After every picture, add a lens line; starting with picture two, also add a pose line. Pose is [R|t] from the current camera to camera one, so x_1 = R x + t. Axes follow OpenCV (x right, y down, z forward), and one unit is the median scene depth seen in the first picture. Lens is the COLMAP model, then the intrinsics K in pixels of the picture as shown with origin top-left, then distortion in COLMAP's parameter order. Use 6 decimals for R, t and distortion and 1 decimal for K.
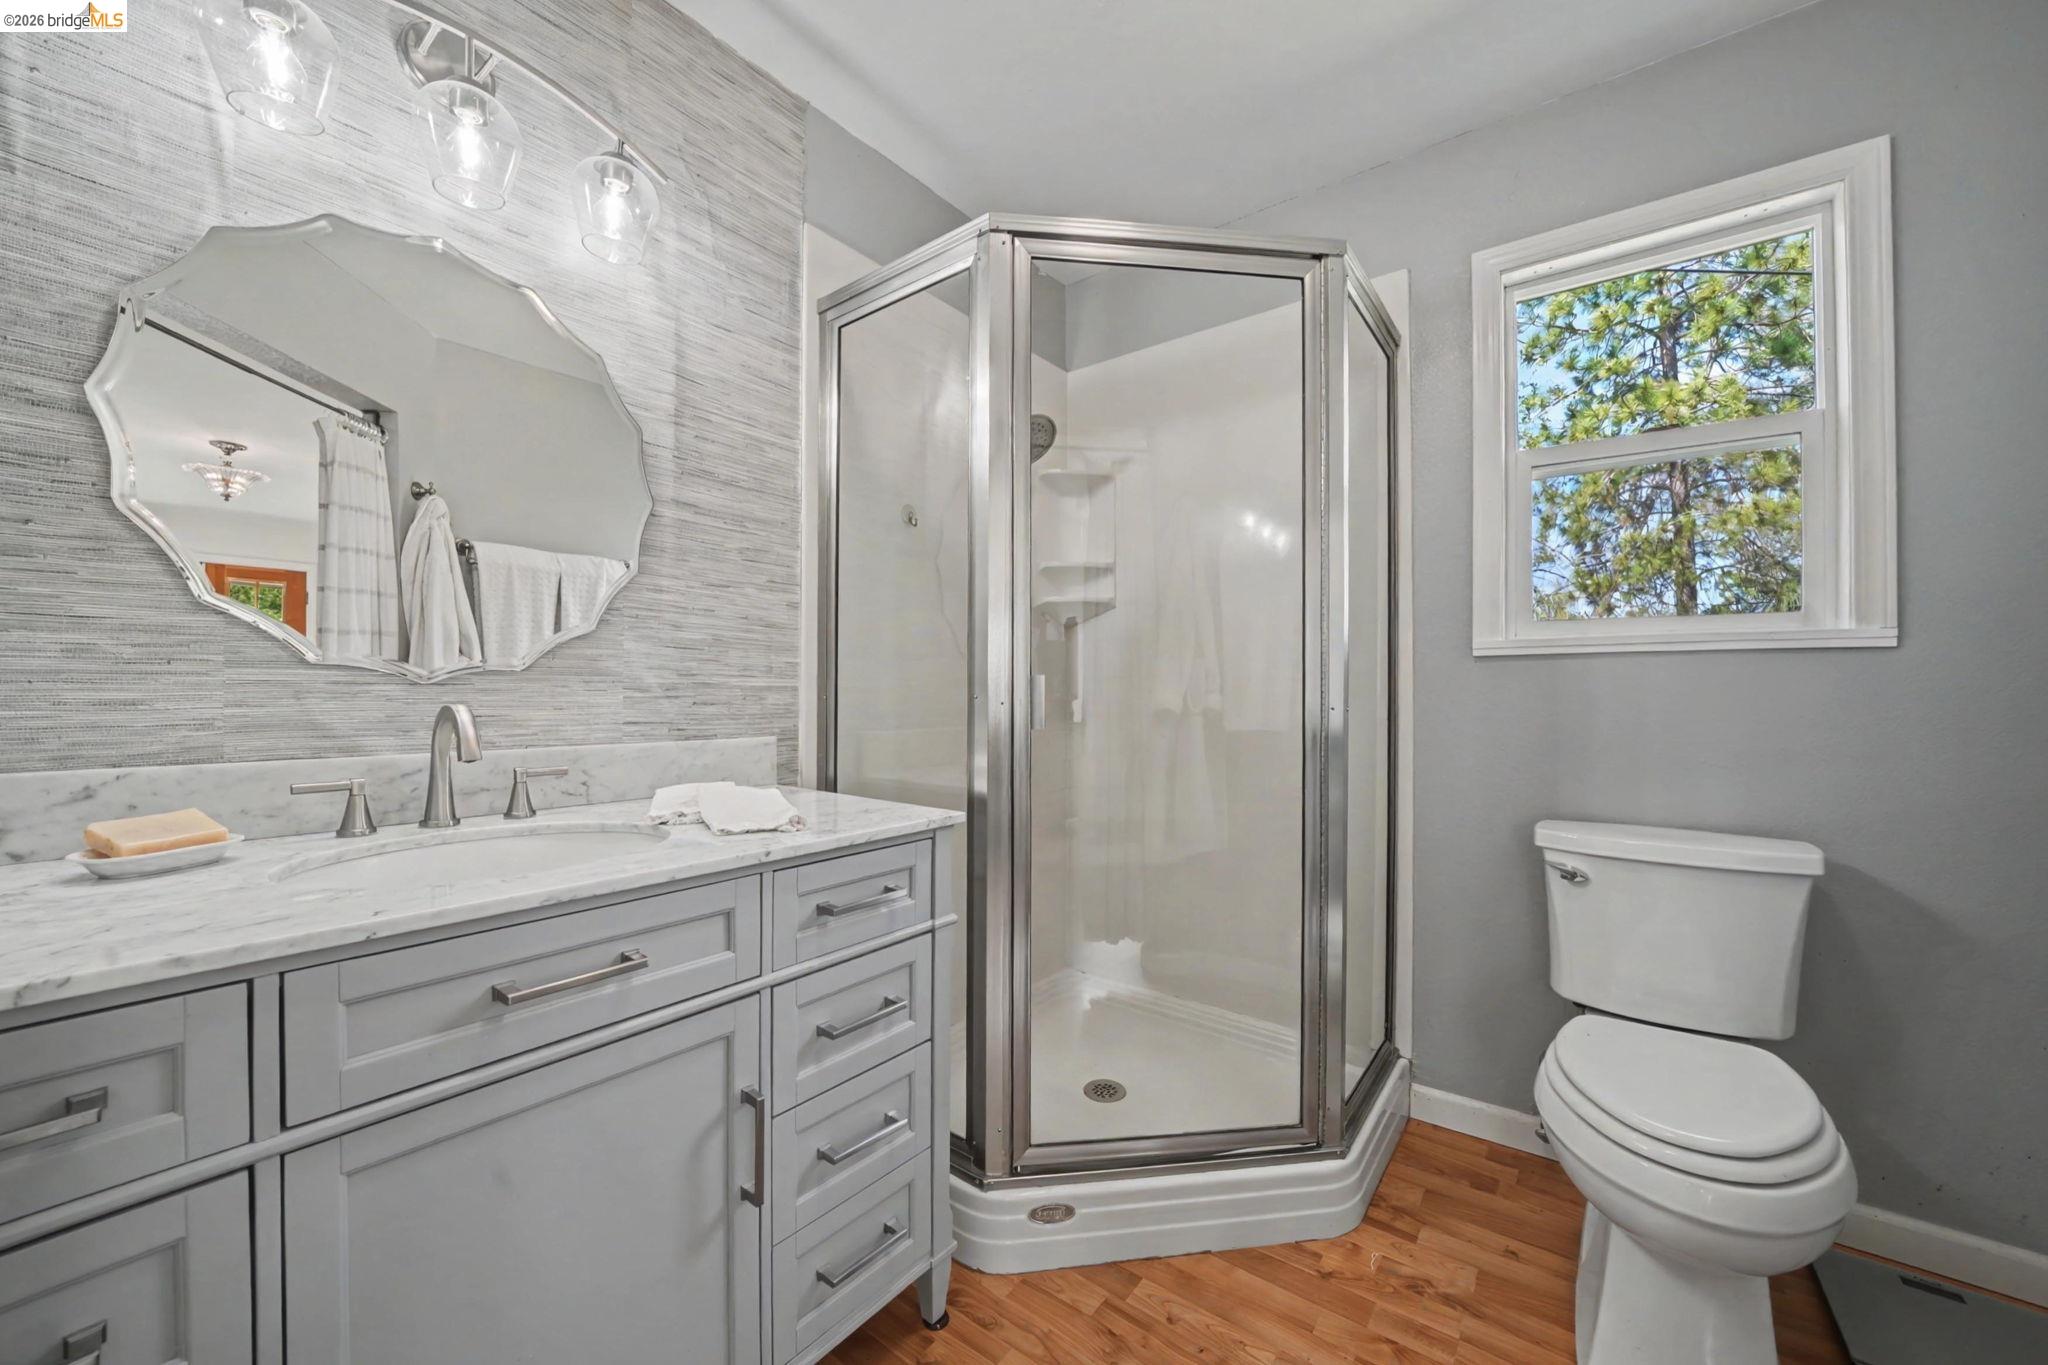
lens RADIAL K [[752.2, 0, 1021.2], [0, 752.2, 711.5], [0, 0, 1]] dist [-0.019707, 0.000146]
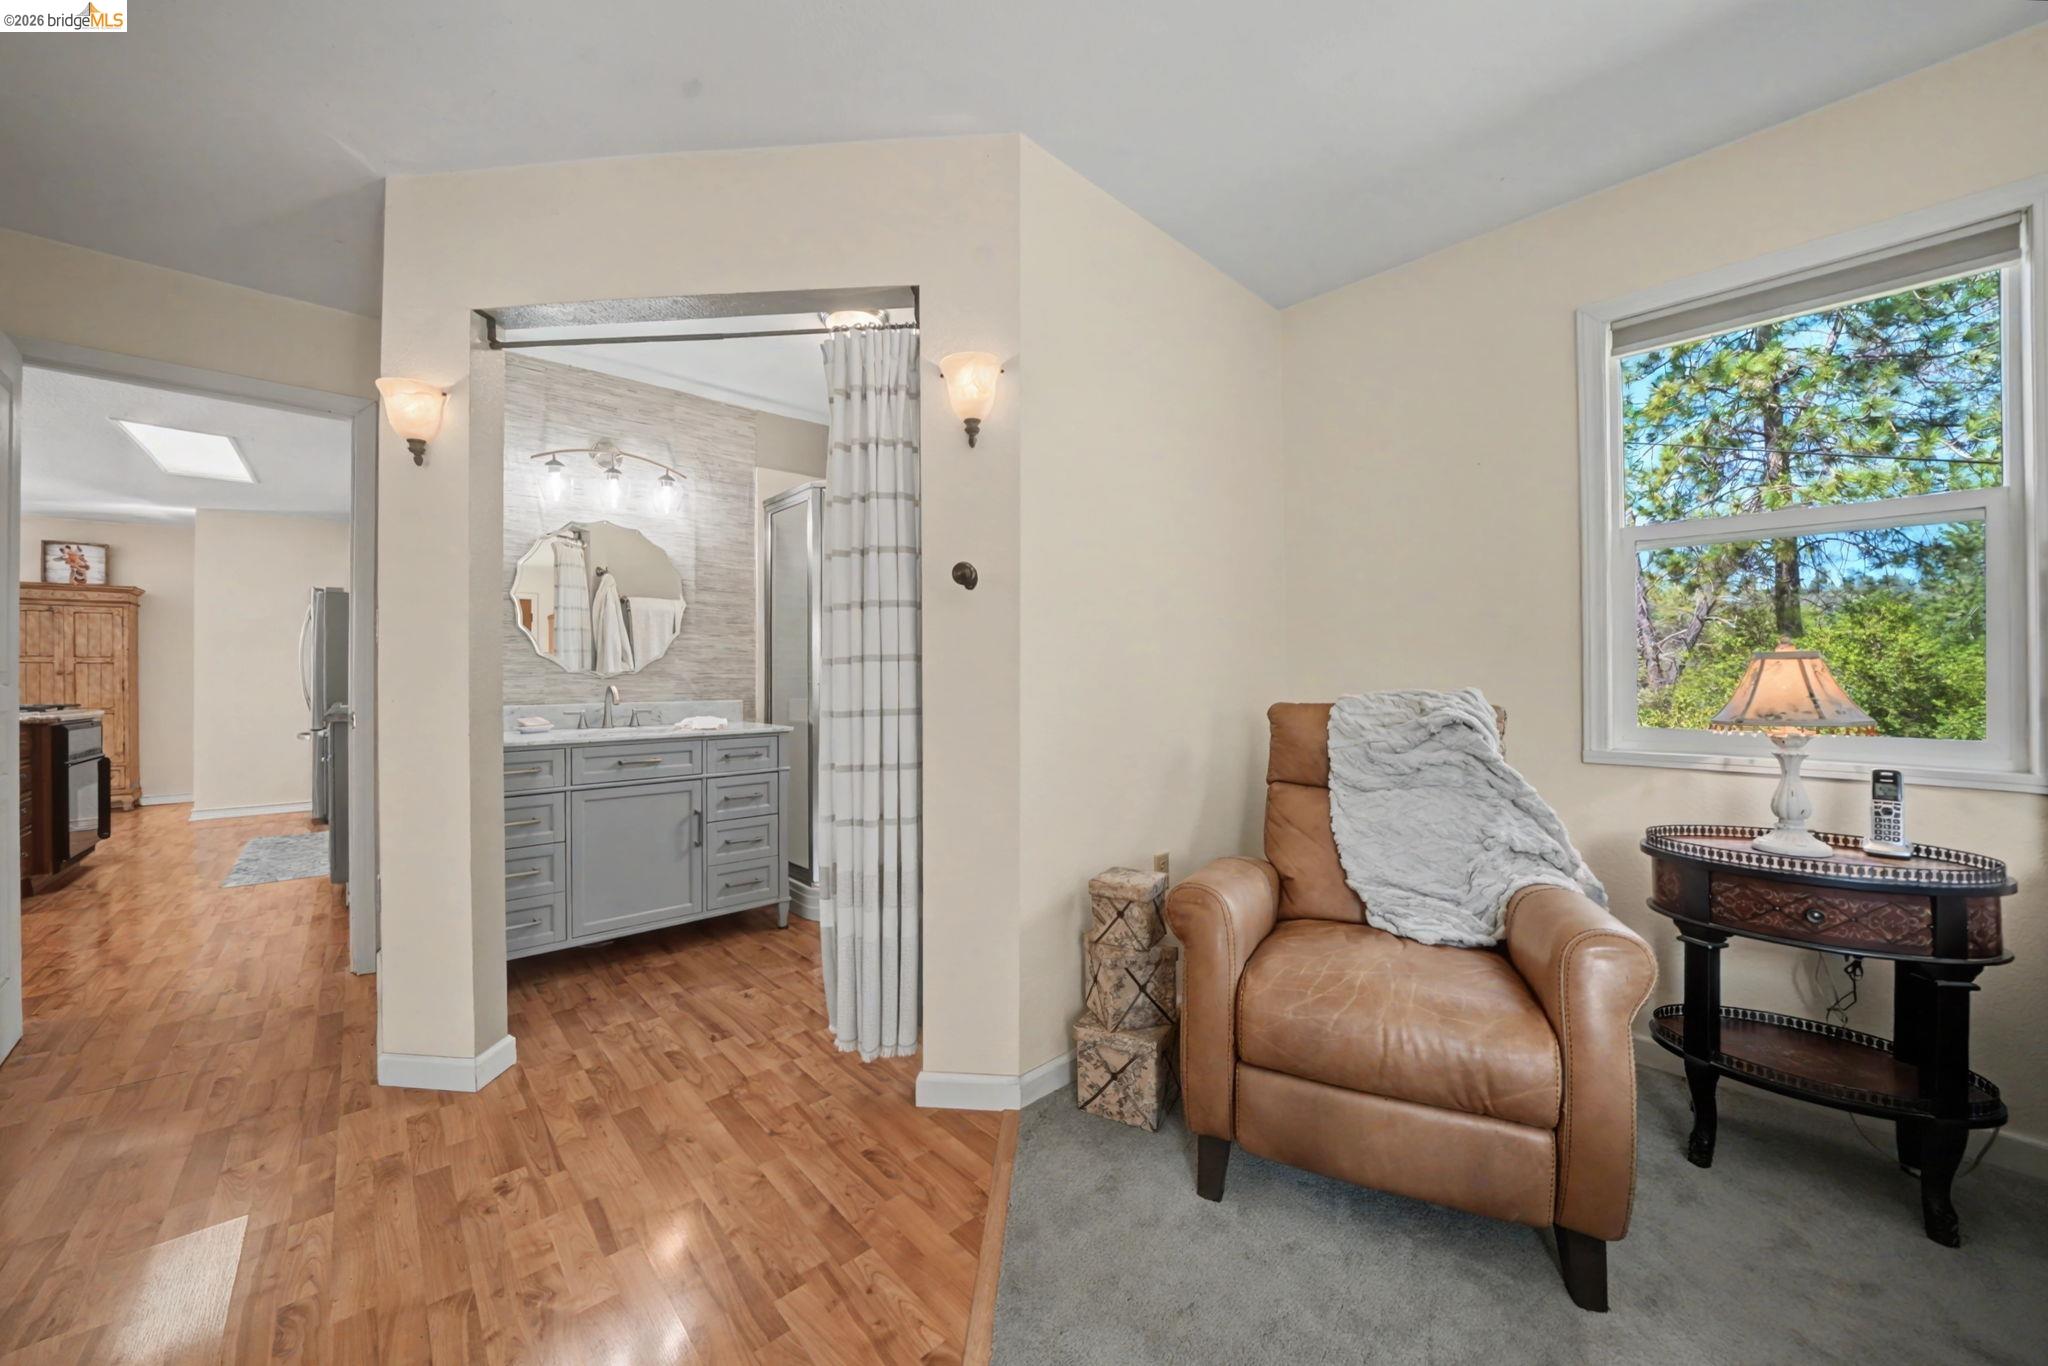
lens RADIAL K [[738.4, 0, 1014.7], [0, 738.4, 700.4], [0, 0, 1]] dist [-0.018186, 0.000147]
pose [[0.985409, -0.003822, -0.170157, 0.961644], [0.004369, 0.999986, 0.002839, 0.034404], [0.170144, -0.003541, 0.985413, -1.174999]]
